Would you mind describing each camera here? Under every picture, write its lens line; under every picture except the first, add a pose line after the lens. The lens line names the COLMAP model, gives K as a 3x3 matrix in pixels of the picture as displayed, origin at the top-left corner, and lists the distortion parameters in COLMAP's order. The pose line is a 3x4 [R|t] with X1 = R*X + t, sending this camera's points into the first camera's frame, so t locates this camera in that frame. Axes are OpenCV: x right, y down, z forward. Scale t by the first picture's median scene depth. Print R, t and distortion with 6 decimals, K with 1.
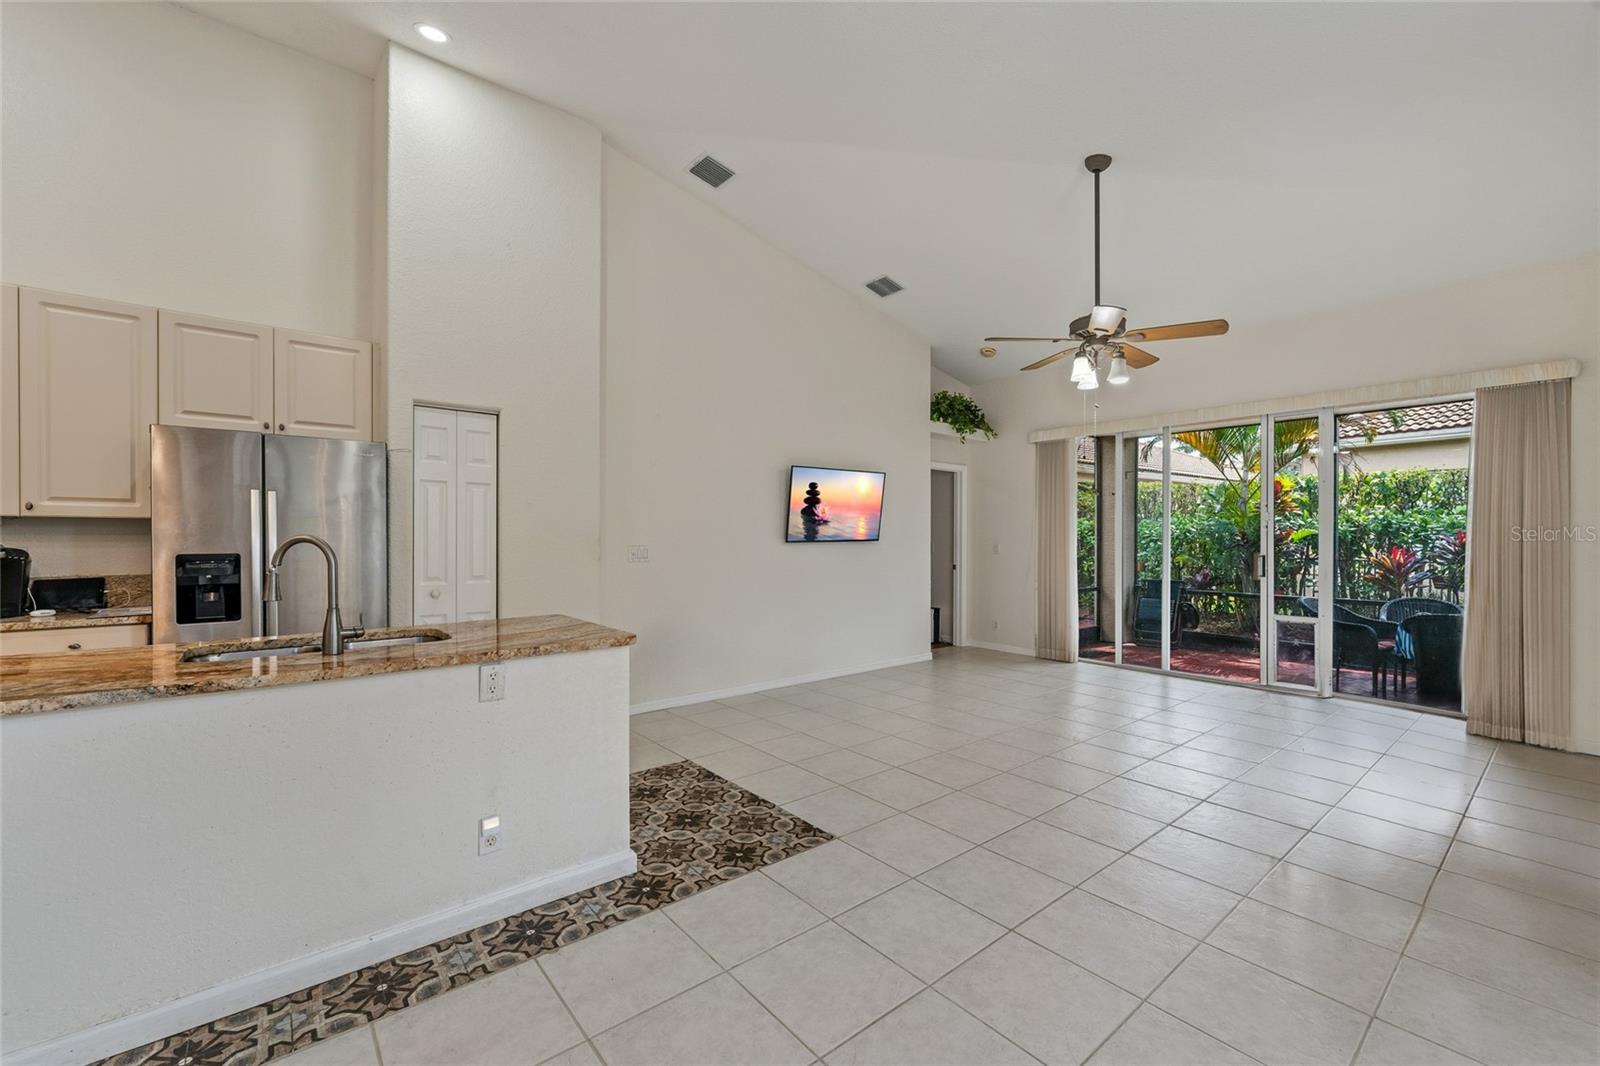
lens RADIAL K [[651.3, 0, 800.0], [0, 651.3, 533.0], [0, 0, 1]] dist [0.001400, -0.000011]
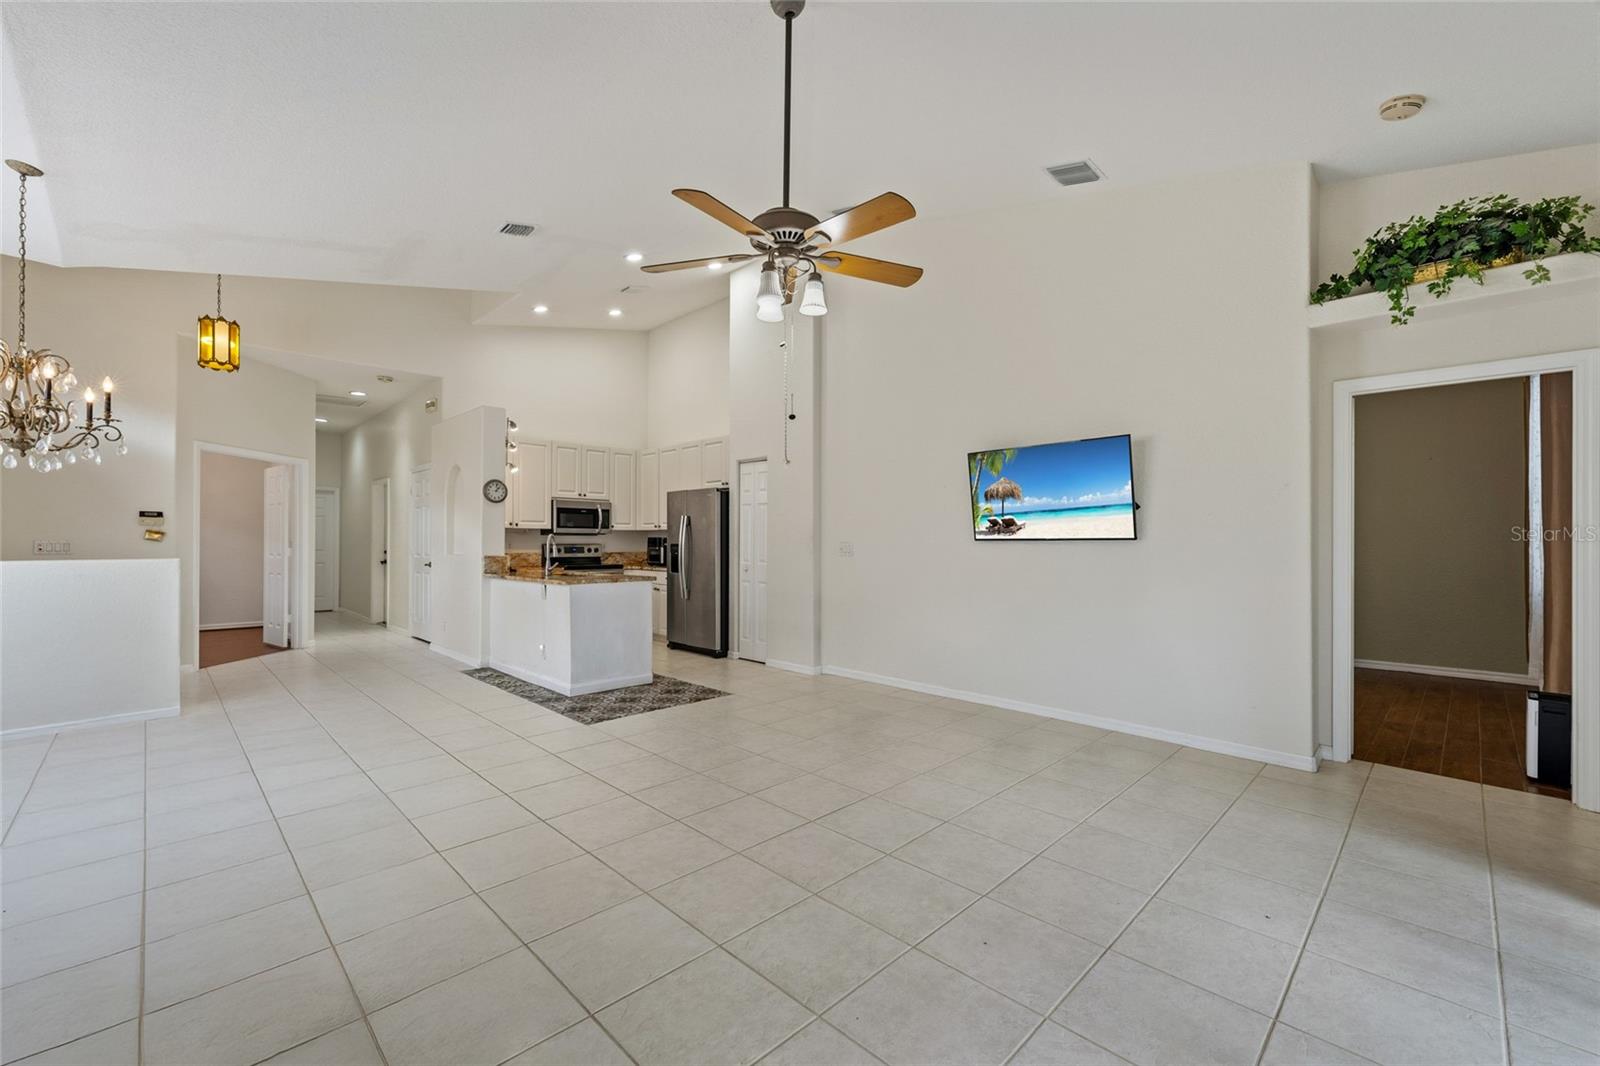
lens RADIAL K [[651.3, 0, 800.0], [0, 651.3, 533.0], [0, 0, 1]] dist [0.001400, -0.000011]
pose [[0.088849, -0.010463, -0.995990, 1.080183], [0.005959, 0.999933, -0.009973, 0.014582], [0.996027, -0.005049, 0.088906, 0.887553]]
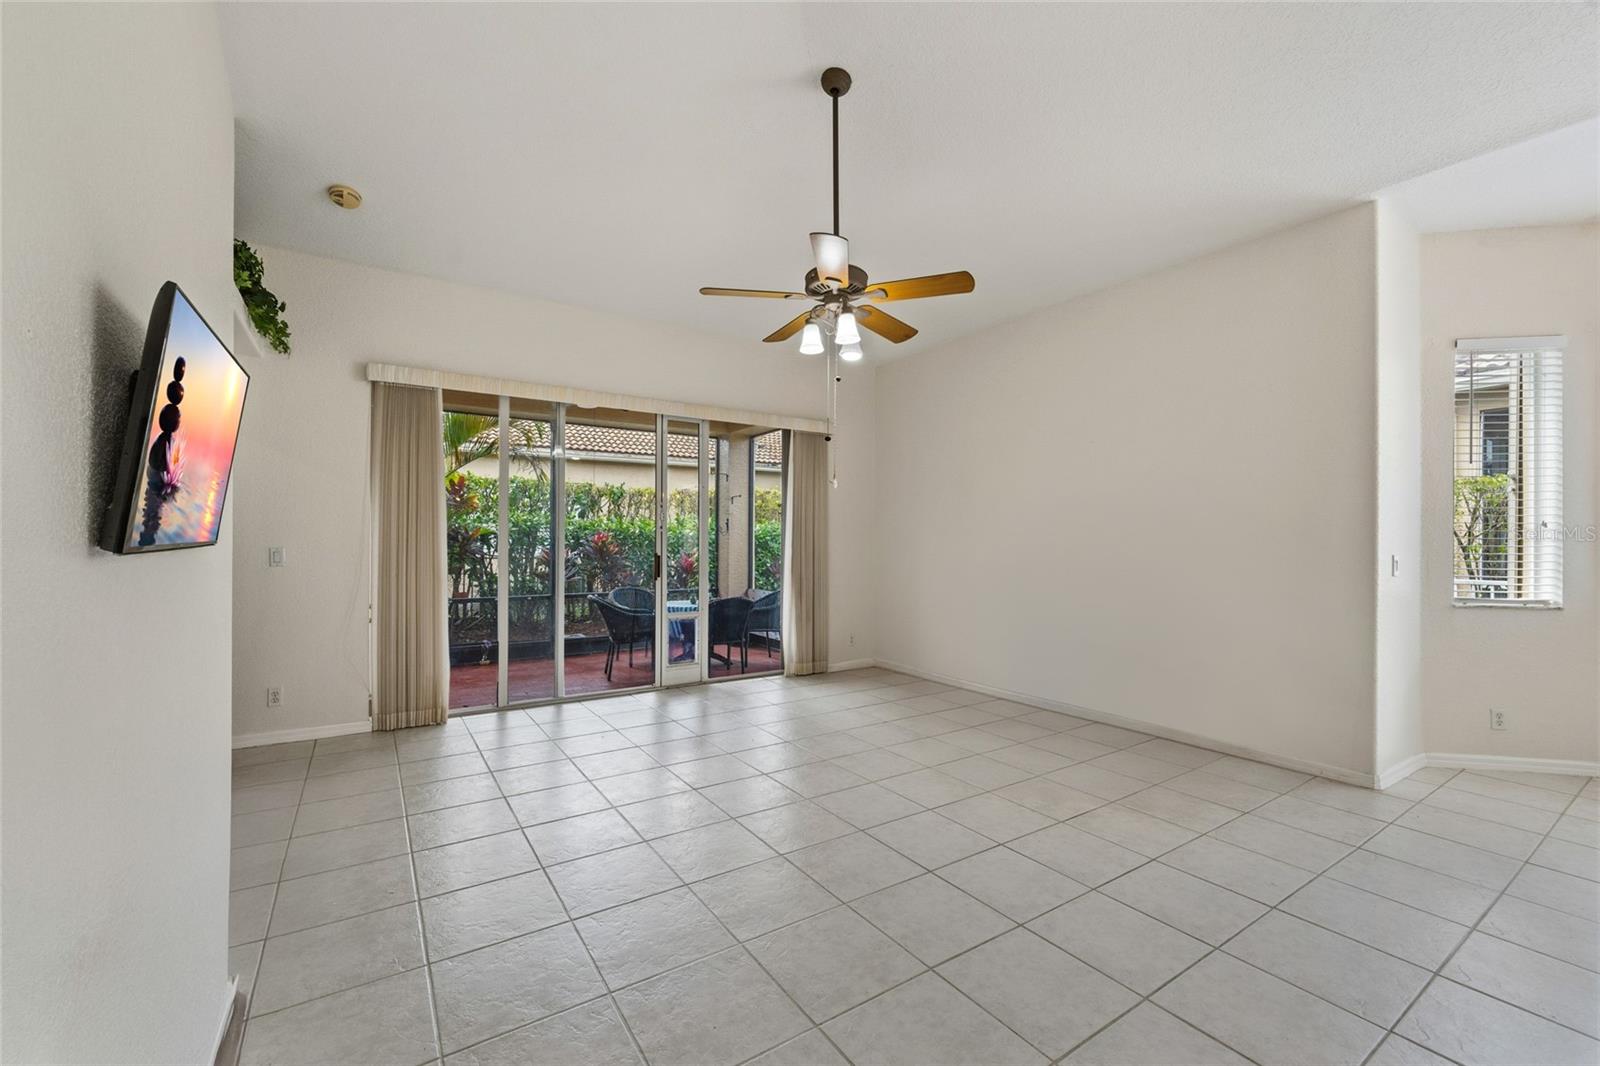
lens RADIAL K [[659.5, 0, 800.0], [0, 659.5, 533.0], [0, 0, 1]] dist [0.000342, -0.000015]
pose [[0.098836, 0.006304, 0.995084, -0.346932], [-0.016555, 0.999852, -0.004690, 0.001392], [-0.994966, -0.016010, 0.098926, 0.894944]]
